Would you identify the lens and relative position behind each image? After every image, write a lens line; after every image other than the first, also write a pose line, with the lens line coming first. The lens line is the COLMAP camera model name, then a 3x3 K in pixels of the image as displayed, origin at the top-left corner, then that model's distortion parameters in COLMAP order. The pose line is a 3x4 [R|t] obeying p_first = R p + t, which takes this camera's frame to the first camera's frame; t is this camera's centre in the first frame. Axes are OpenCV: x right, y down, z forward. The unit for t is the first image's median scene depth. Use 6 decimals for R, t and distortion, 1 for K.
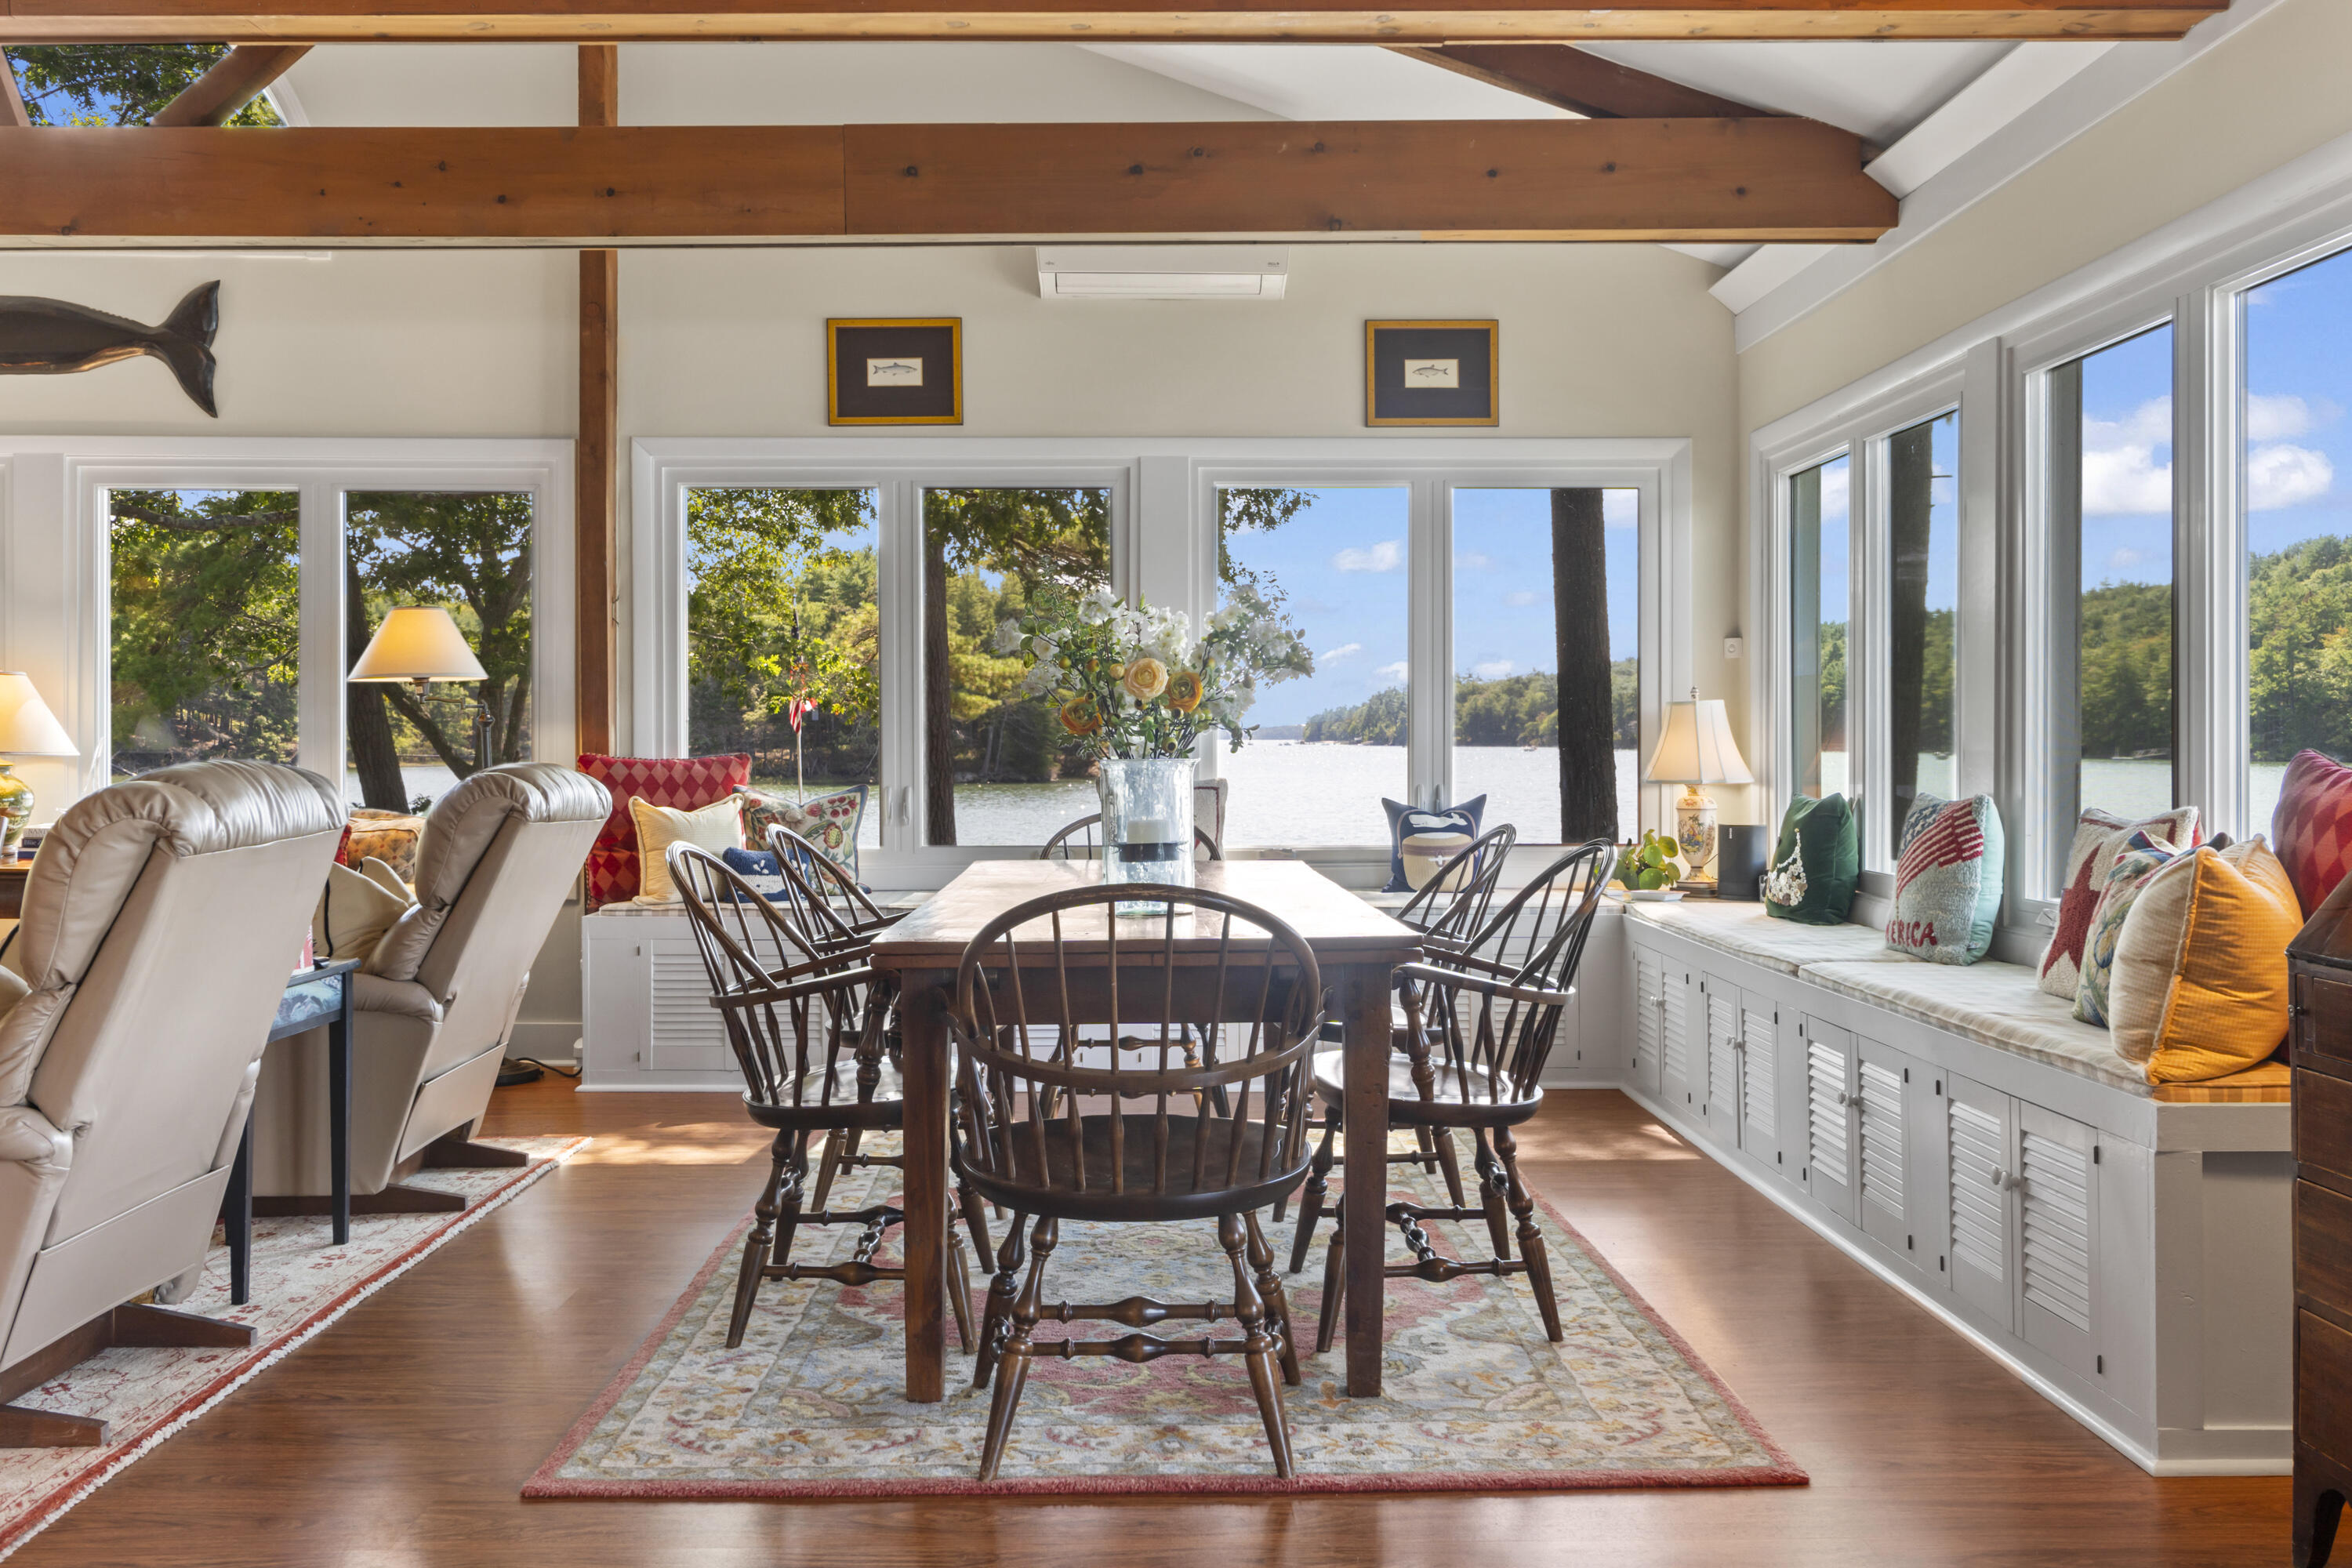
lens RADIAL K [[1989.7, 0, 1192.2], [0, 1989.7, 735.8], [0, 0, 1]] dist [0.019086, -0.010197]
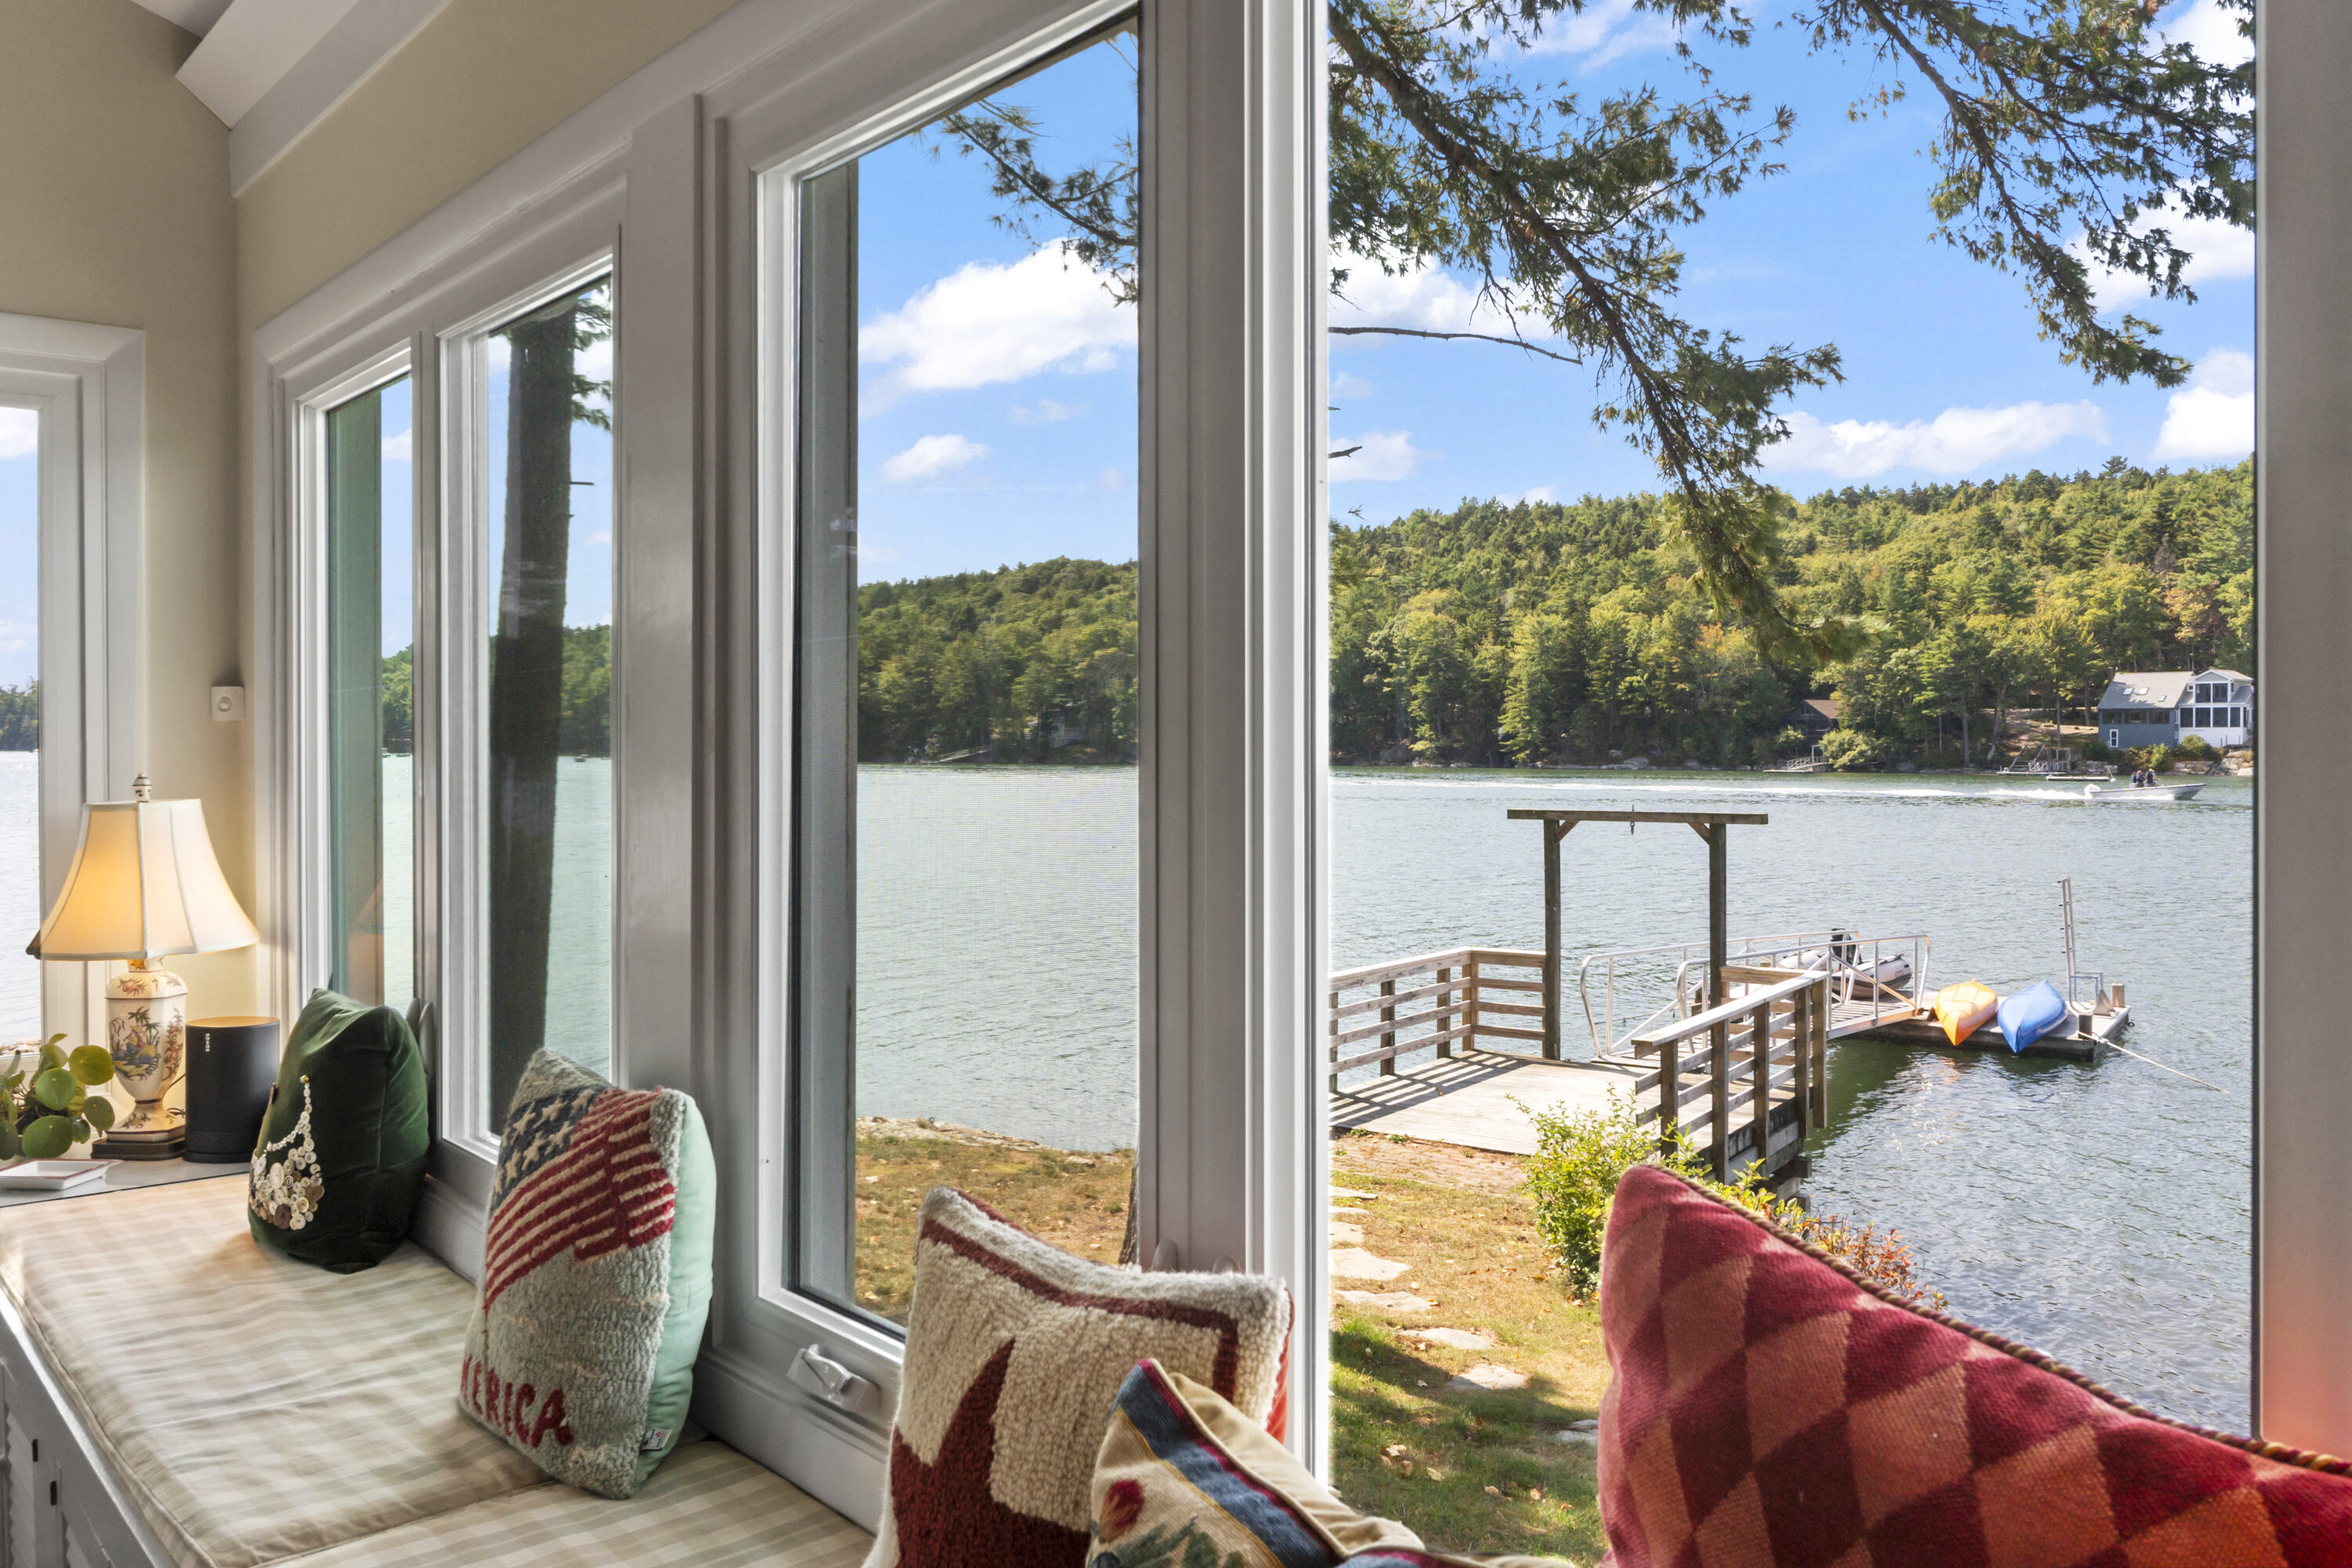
lens RADIAL K [[1770.2, 0, 1199.4], [0, 1770.2, 751.5], [0, 0, 1]] dist [-0.010810, -0.002187]
pose [[0.767749, -0.004173, 0.640738, 0.163990], [-0.000499, 0.999975, 0.007110, -0.034839], [-0.640751, -0.005778, 0.767727, 0.435995]]
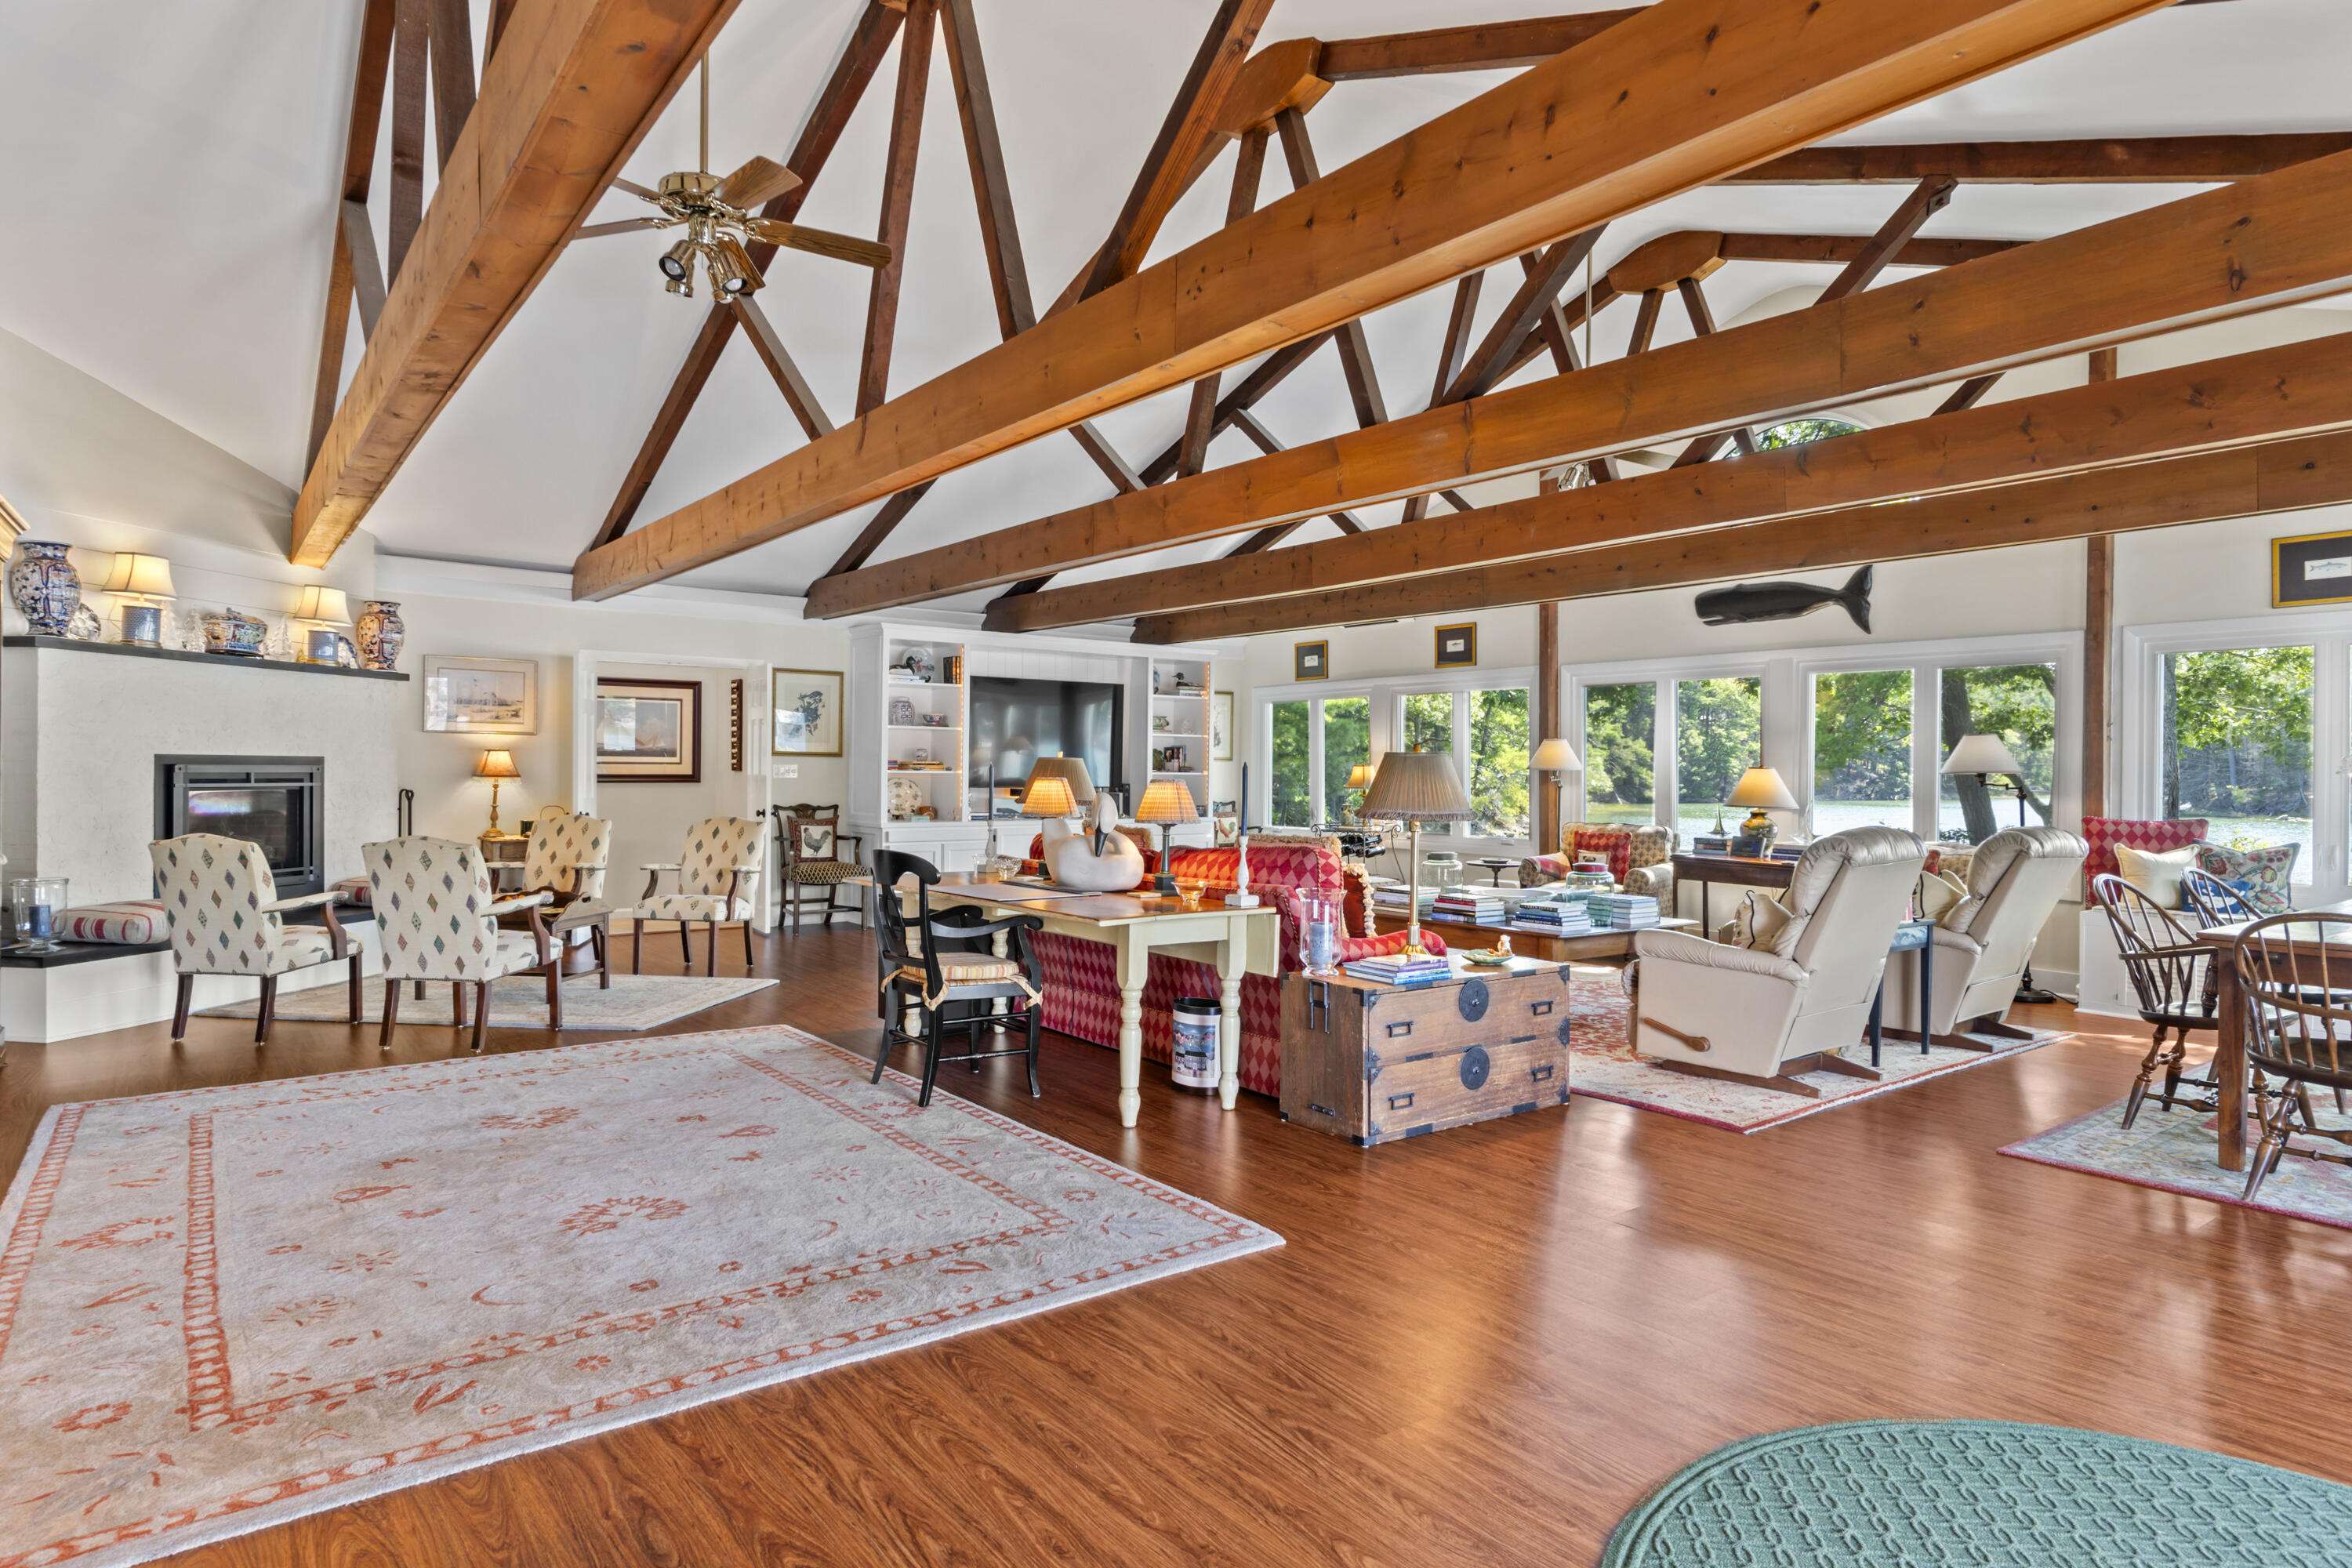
lens RADIAL K [[1360.2, 0, 1155.9], [0, 1360.2, 782.6], [0, 0, 1]] dist [-0.000677, 0.001549]
pose [[0.592427, 0.013267, -0.805515, 0.158282], [-0.007300, 0.999912, 0.011099, -0.026639], [0.805591, -0.000695, 0.592471, -0.324858]]
